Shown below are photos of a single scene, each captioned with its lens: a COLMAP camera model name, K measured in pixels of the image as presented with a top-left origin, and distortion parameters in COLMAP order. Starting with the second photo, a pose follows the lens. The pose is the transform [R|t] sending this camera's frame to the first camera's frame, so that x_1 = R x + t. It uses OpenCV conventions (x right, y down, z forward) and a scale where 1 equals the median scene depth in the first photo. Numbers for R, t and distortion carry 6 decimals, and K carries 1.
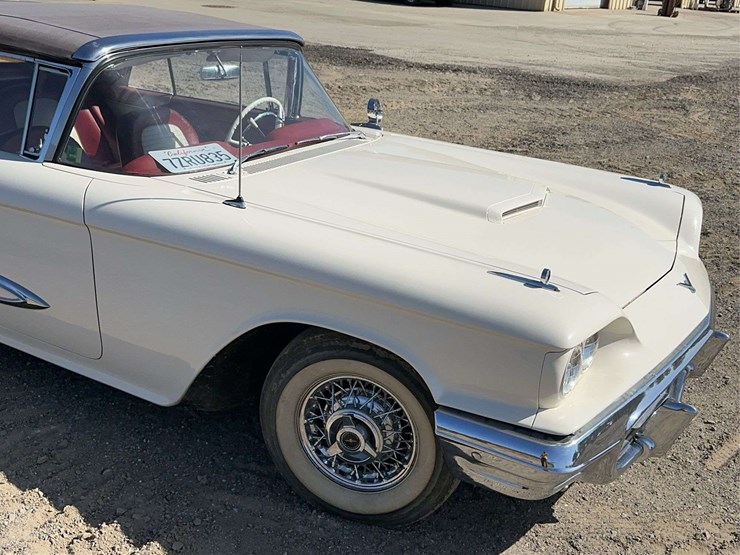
lens RADIAL K [[856.6, 0, 370.0], [0, 856.6, 277.5], [0, 0, 1]] dist [0.247505, -0.544201]
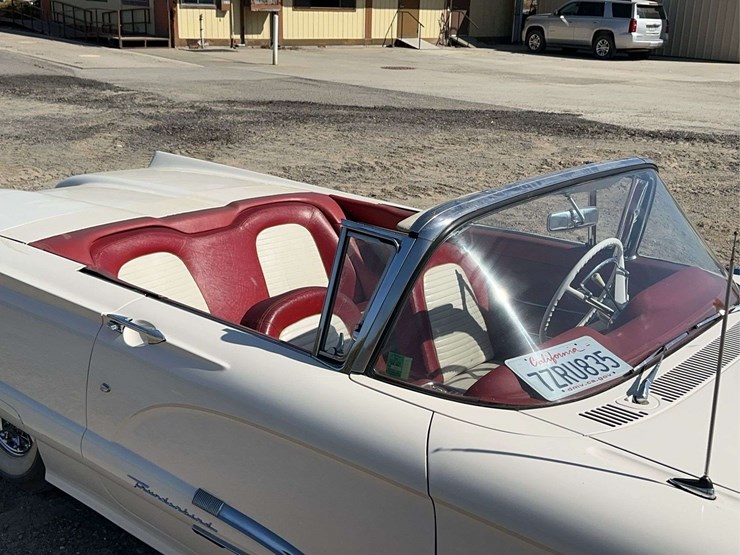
lens RADIAL K [[891.9, 0, 370.0], [0, 891.9, 277.5], [0, 0, 1]] dist [0.235371, -0.501515]
pose [[0.985799, 0.025258, -0.166020, -0.236871], [-0.035517, 0.997619, -0.059115, -0.158545], [0.164131, 0.064172, 0.984349, 0.308869]]
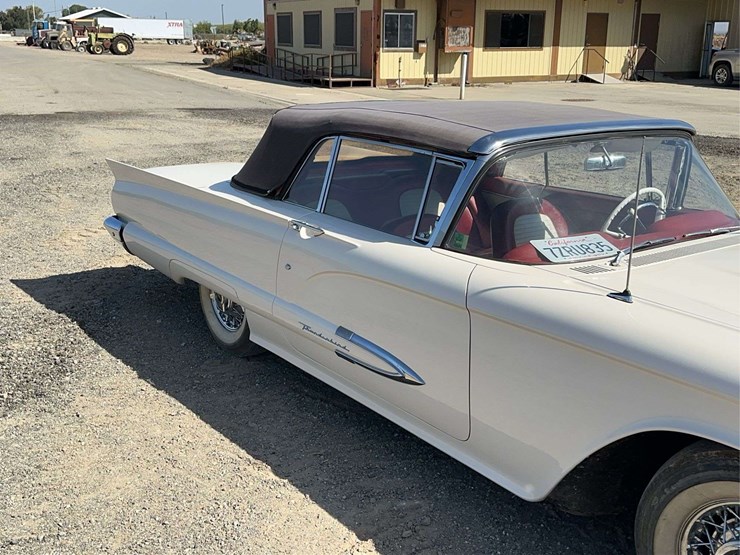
lens RADIAL K [[856.6, 0, 370.0], [0, 856.6, 277.5], [0, 0, 1]] dist [0.247505, -0.544201]
pose [[0.925985, 0.057545, -0.373149, -0.048460], [-0.094621, 0.992147, -0.081803, -0.002242], [0.365511, 0.111056, 0.924158, 0.010470]]
